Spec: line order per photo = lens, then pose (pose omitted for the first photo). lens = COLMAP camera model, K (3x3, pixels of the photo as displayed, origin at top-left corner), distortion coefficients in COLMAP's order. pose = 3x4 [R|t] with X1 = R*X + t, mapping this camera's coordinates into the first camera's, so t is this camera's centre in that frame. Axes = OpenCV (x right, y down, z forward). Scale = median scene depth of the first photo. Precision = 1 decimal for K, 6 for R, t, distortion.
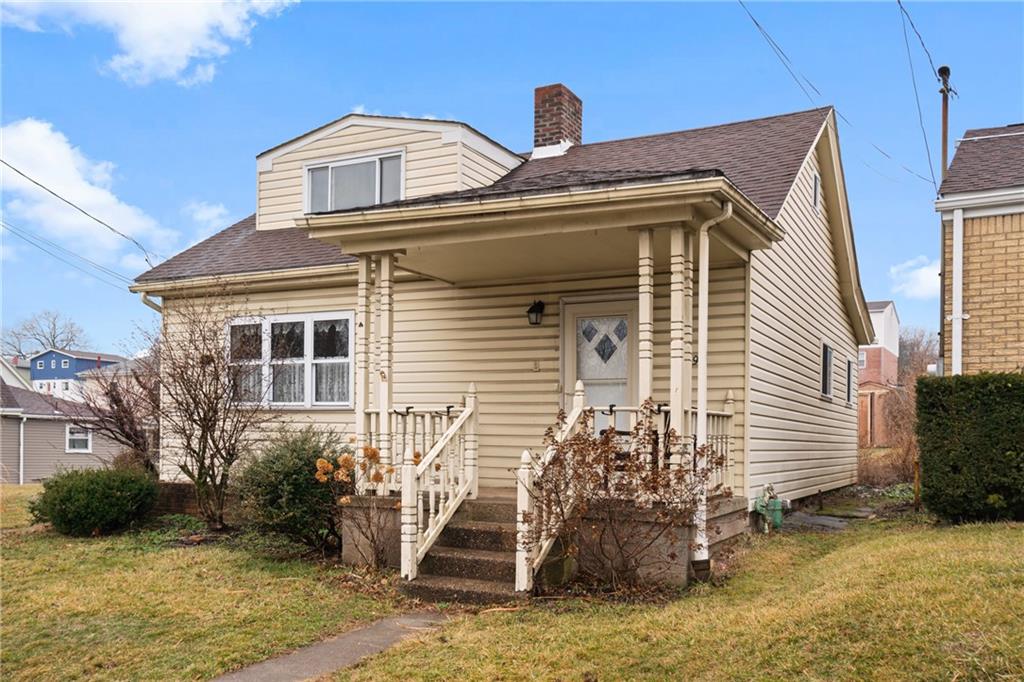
lens RADIAL K [[947.1, 0, 523.1], [0, 947.1, 325.6], [0, 0, 1]] dist [-0.004786, -0.003663]
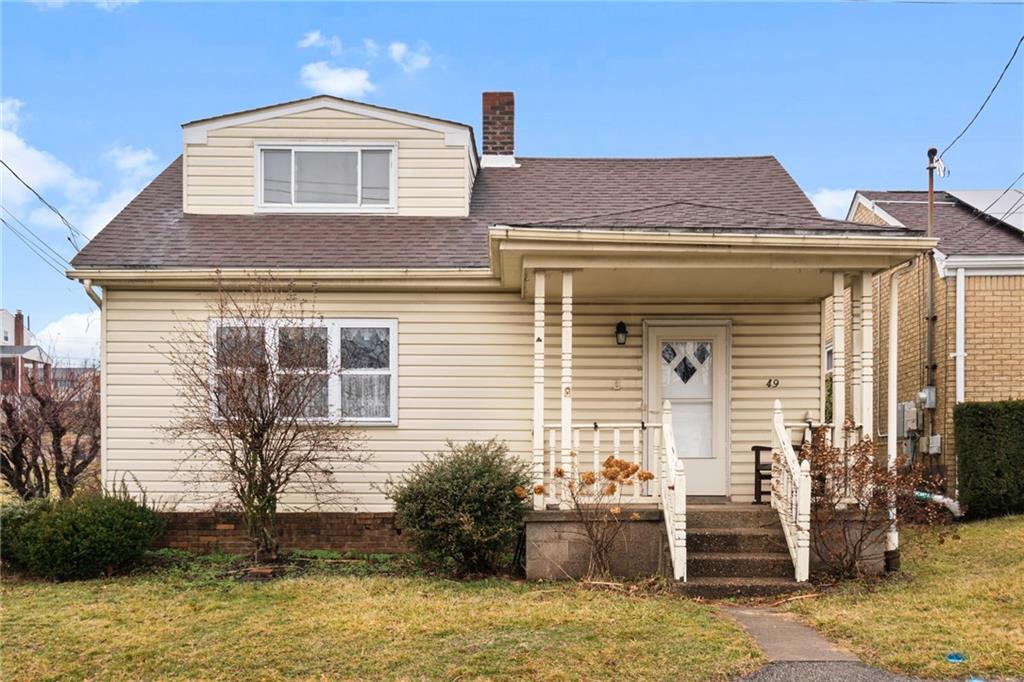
lens RADIAL K [[1124.7, 0, 512.0], [0, 1124.7, 341.0], [0, 0, 1]] dist [-0.005449, -0.018007]
pose [[0.881518, 0.043349, 0.470157, -0.743460], [-0.045677, 0.998935, -0.006462, 0.009400], [-0.469936, -0.015779, 0.882559, -0.030217]]
